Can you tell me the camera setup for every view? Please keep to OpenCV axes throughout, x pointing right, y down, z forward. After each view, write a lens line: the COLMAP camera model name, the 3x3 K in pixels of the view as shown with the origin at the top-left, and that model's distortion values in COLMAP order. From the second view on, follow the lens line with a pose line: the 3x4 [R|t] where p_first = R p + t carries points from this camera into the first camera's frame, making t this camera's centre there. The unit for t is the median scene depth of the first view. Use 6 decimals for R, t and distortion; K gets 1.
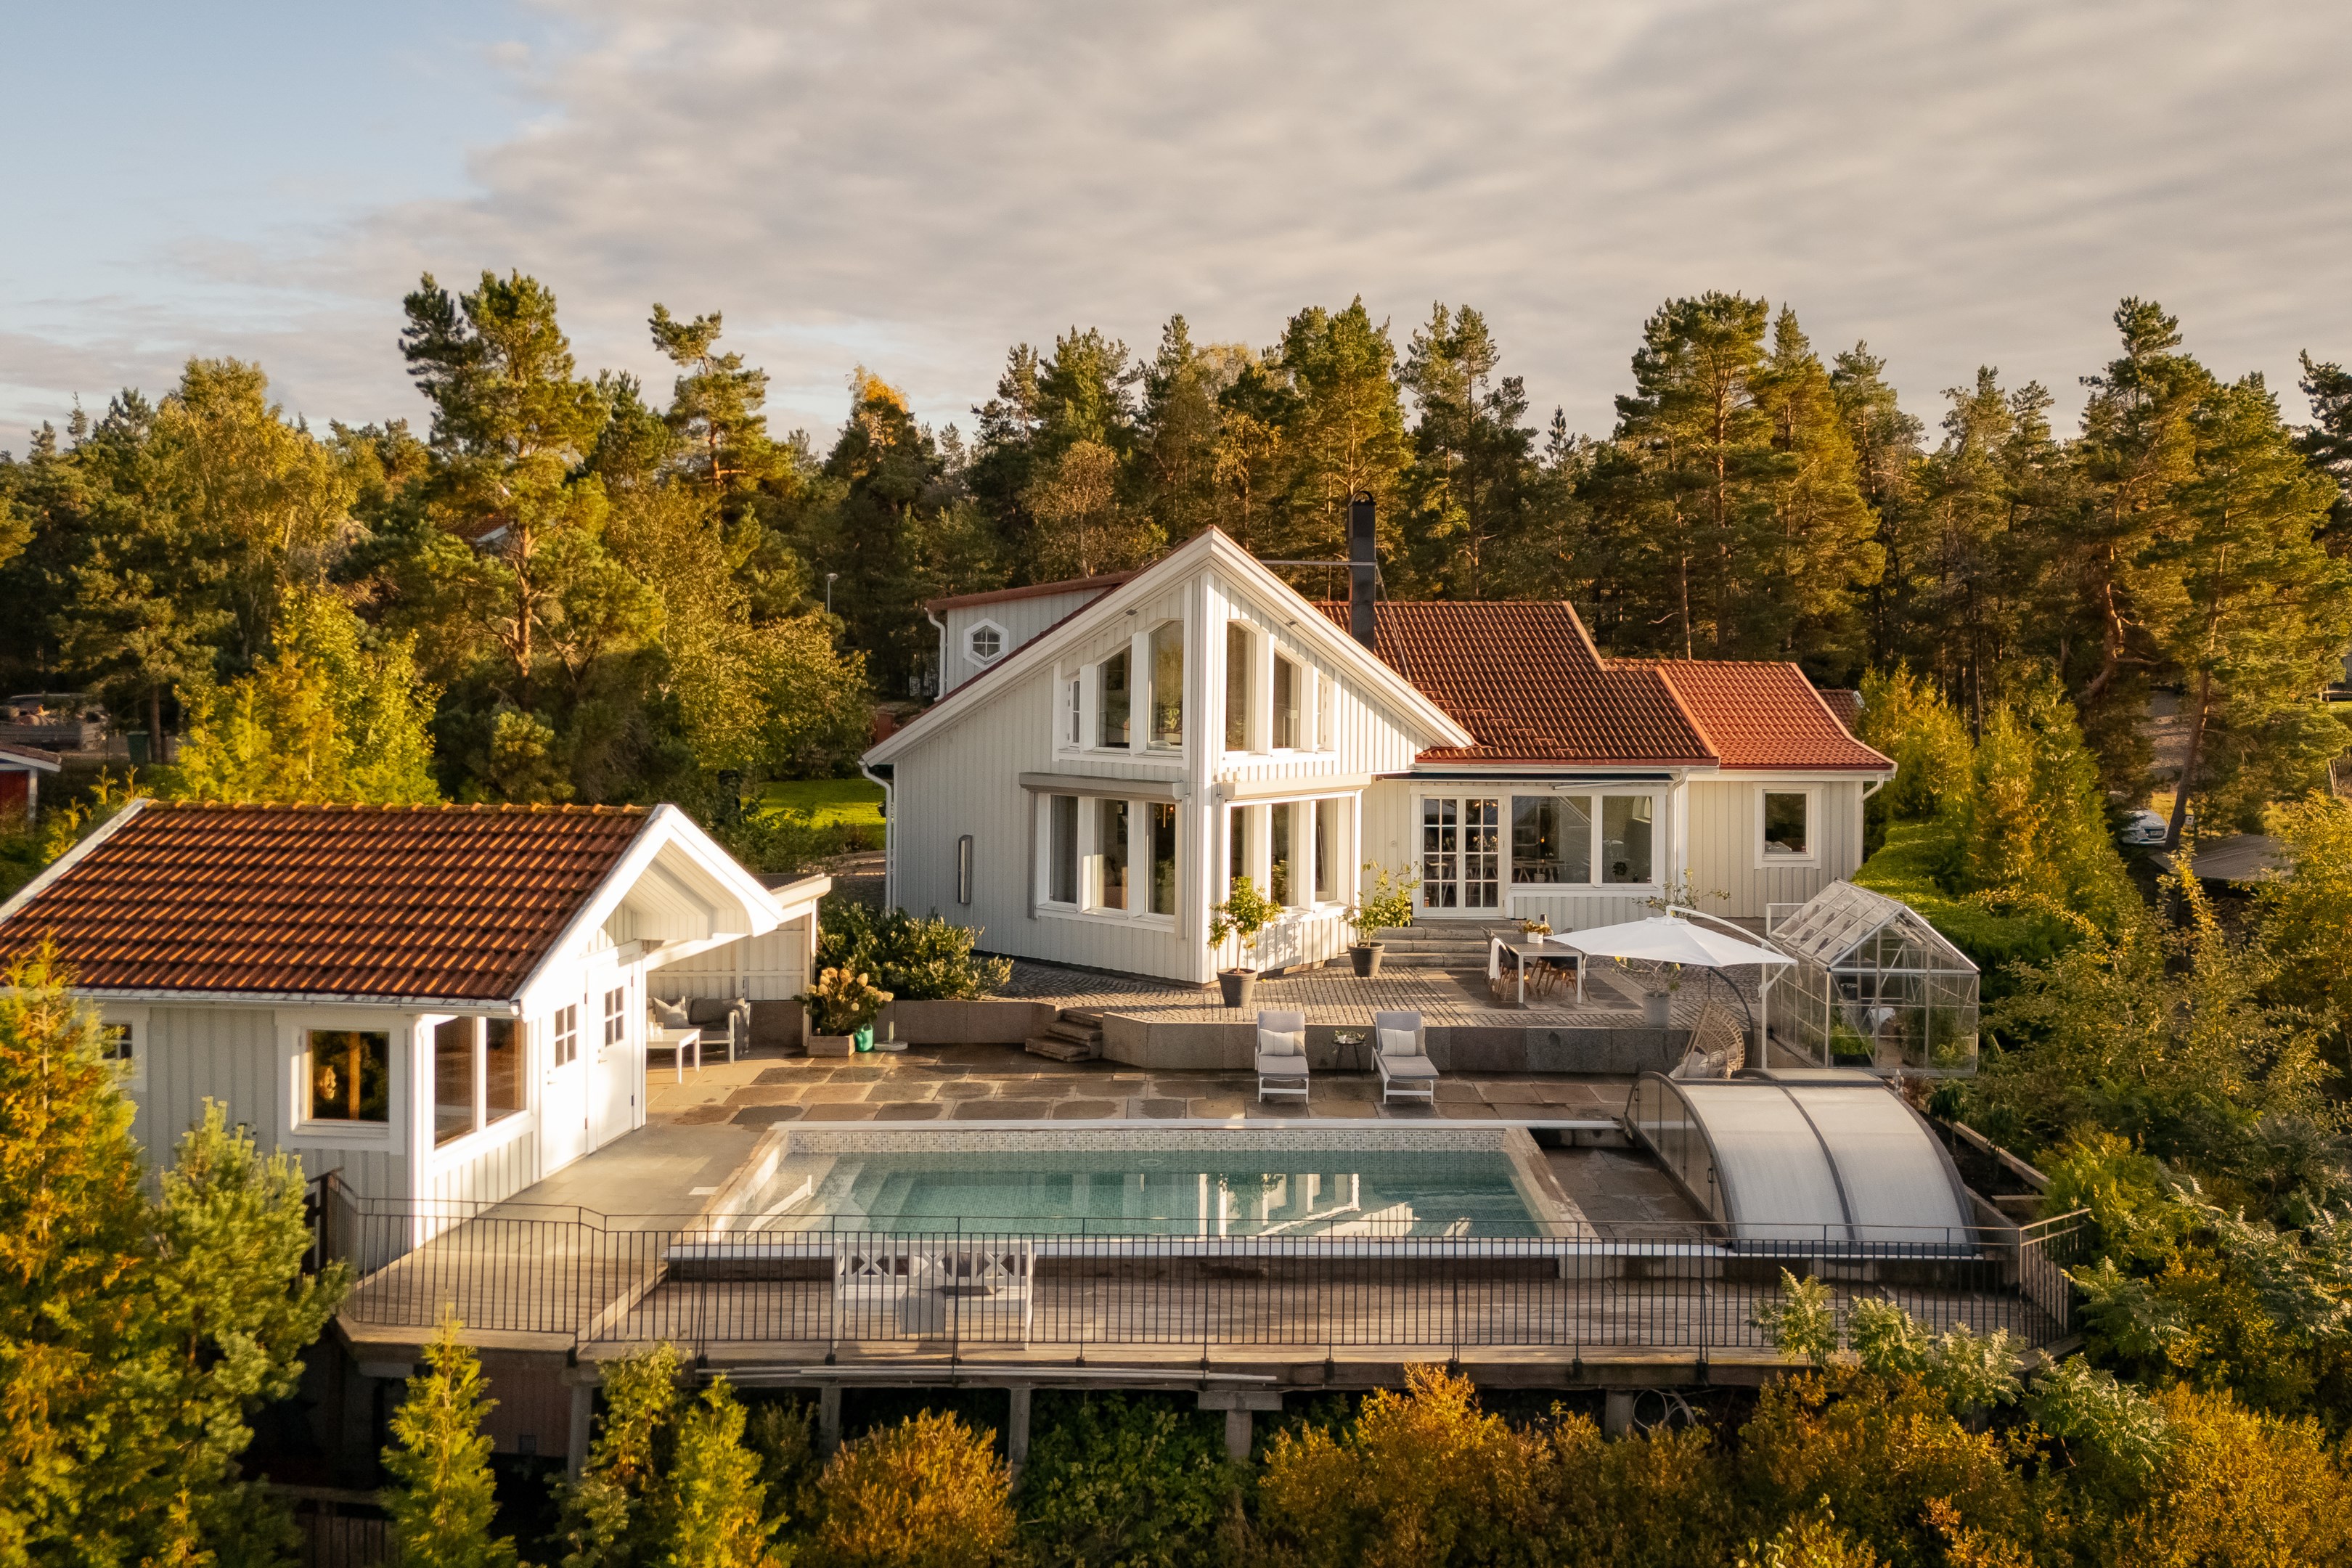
lens RADIAL K [[1590.1, 0, 1225.3], [0, 1590.1, 594.3], [0, 0, 1]] dist [0.086121, -0.088988]
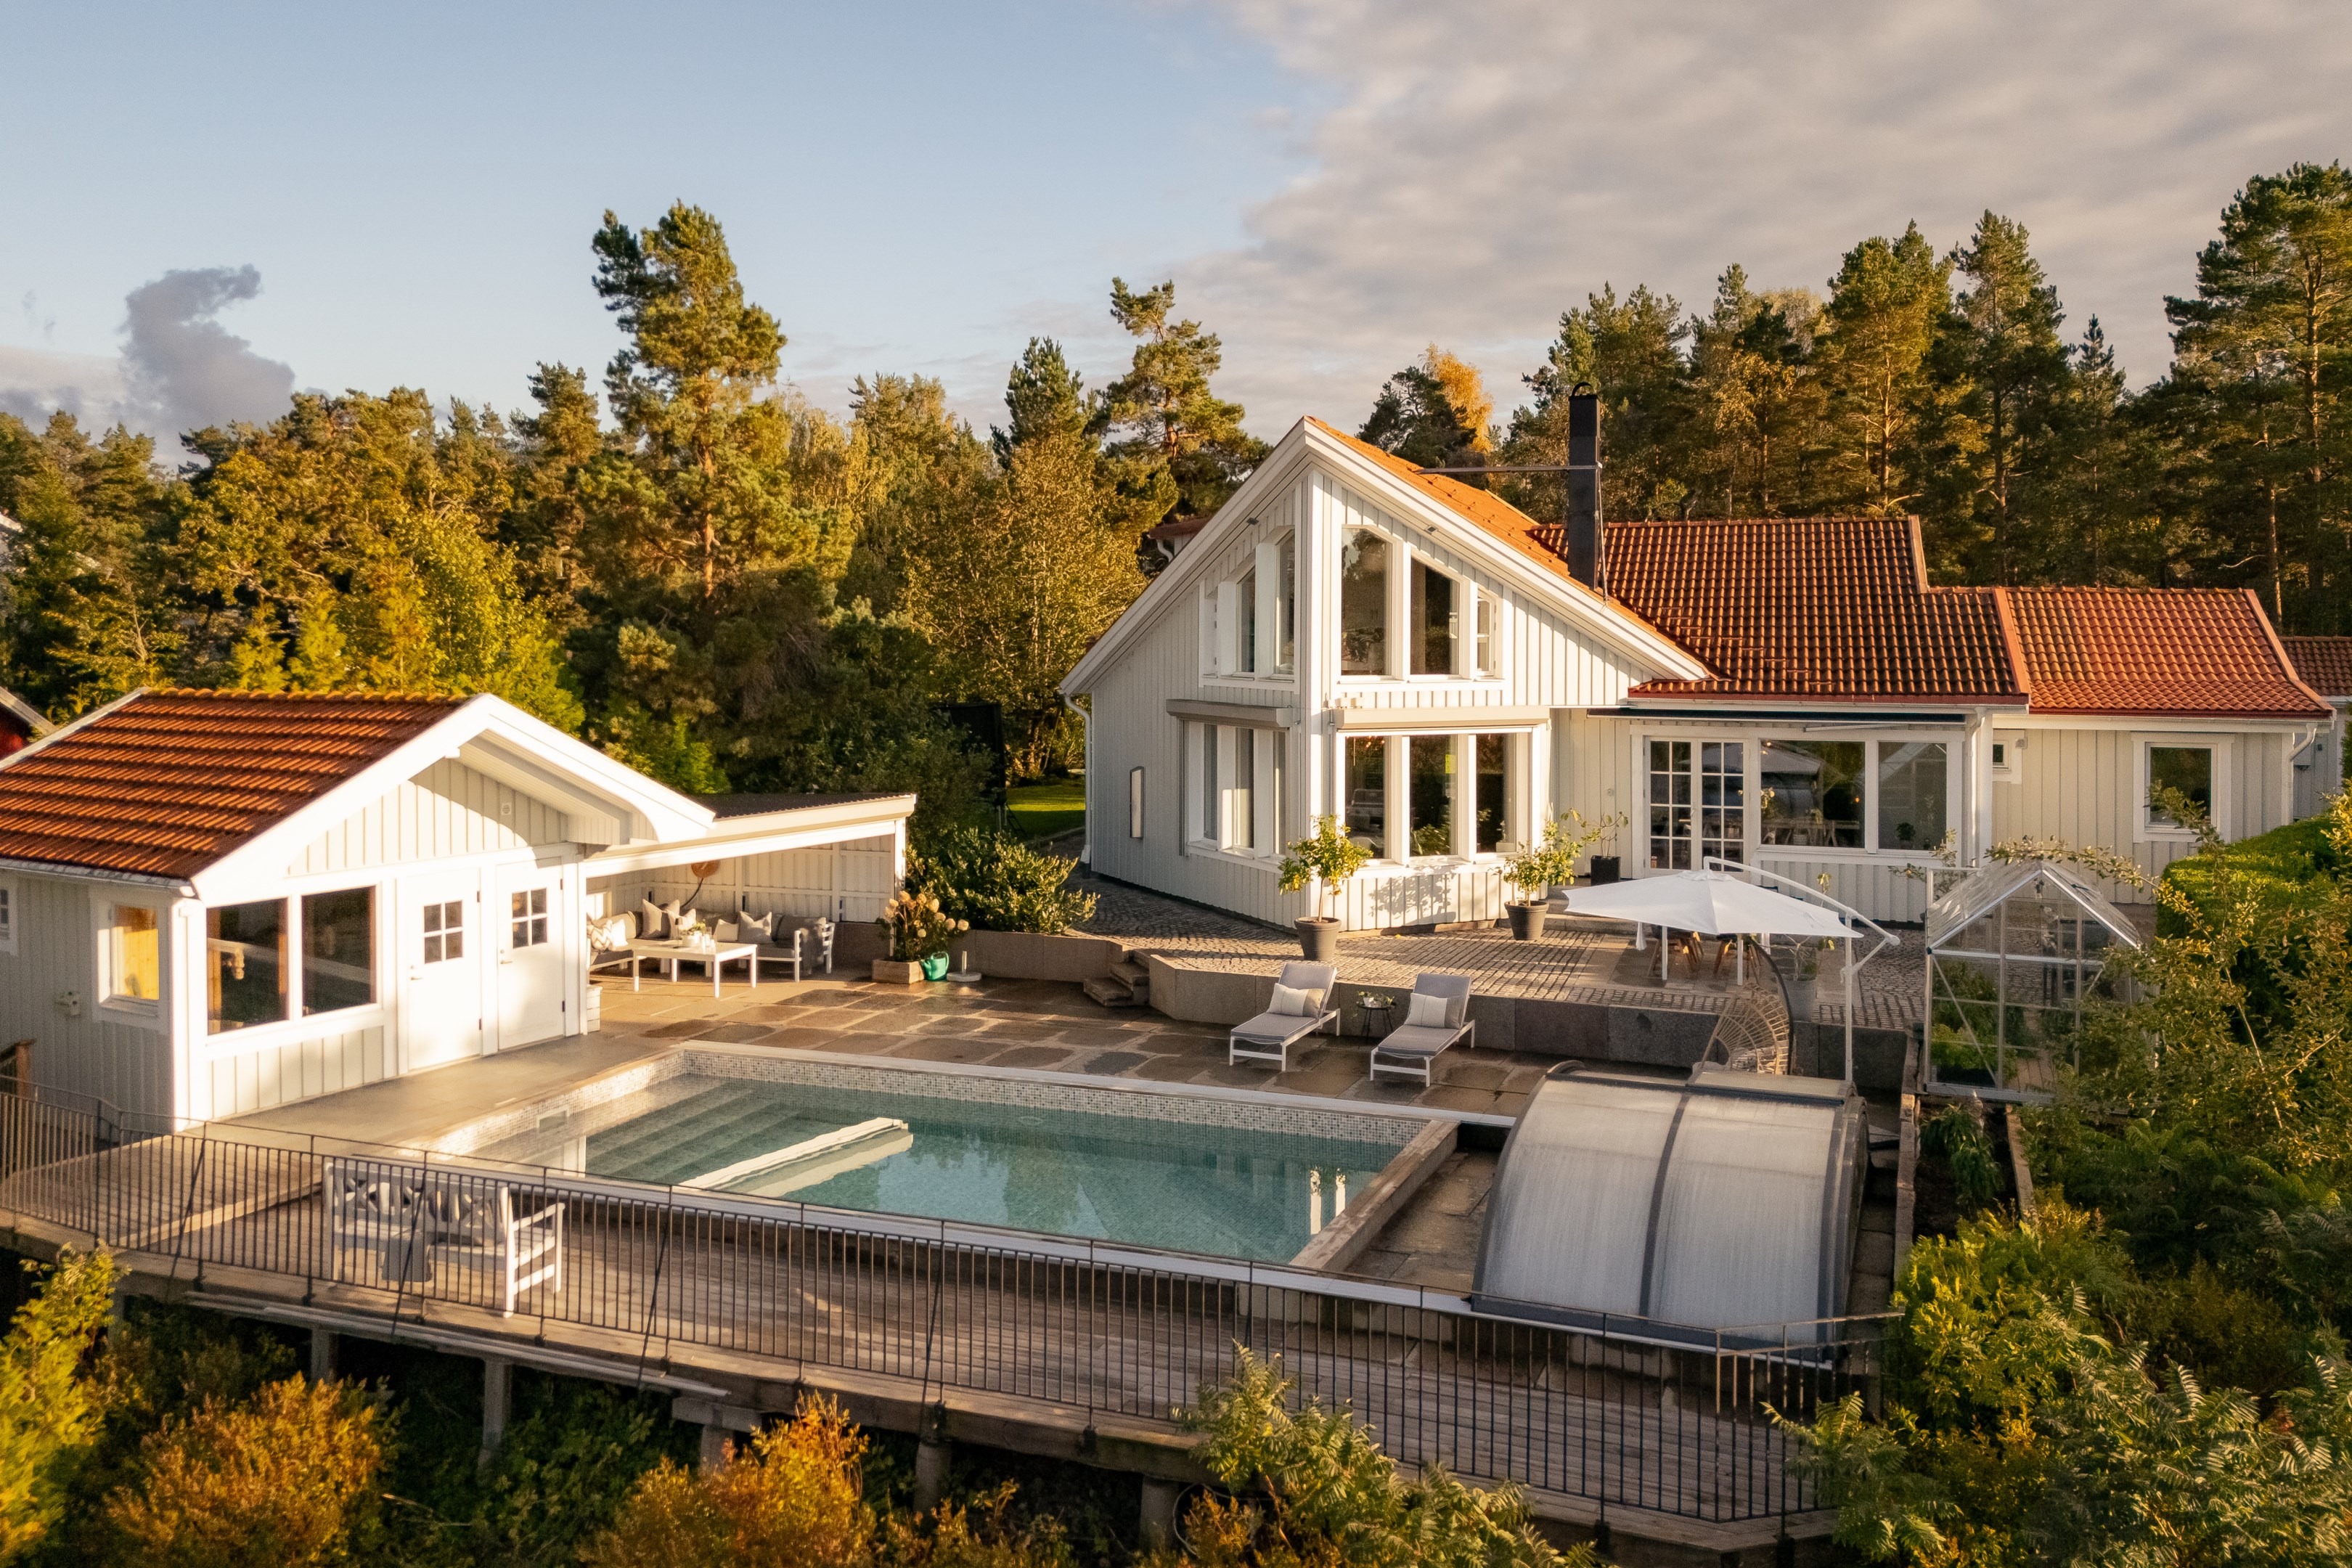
lens RADIAL K [[1590.1, 0, 1225.3], [0, 1590.1, 594.3], [0, 0, 1]] dist [0.086121, -0.088988]
pose [[0.947357, -0.008891, -0.320057, 0.211519], [0.015778, 0.999696, 0.018931, 0.035063], [0.319792, -0.022984, 0.947209, 0.139399]]
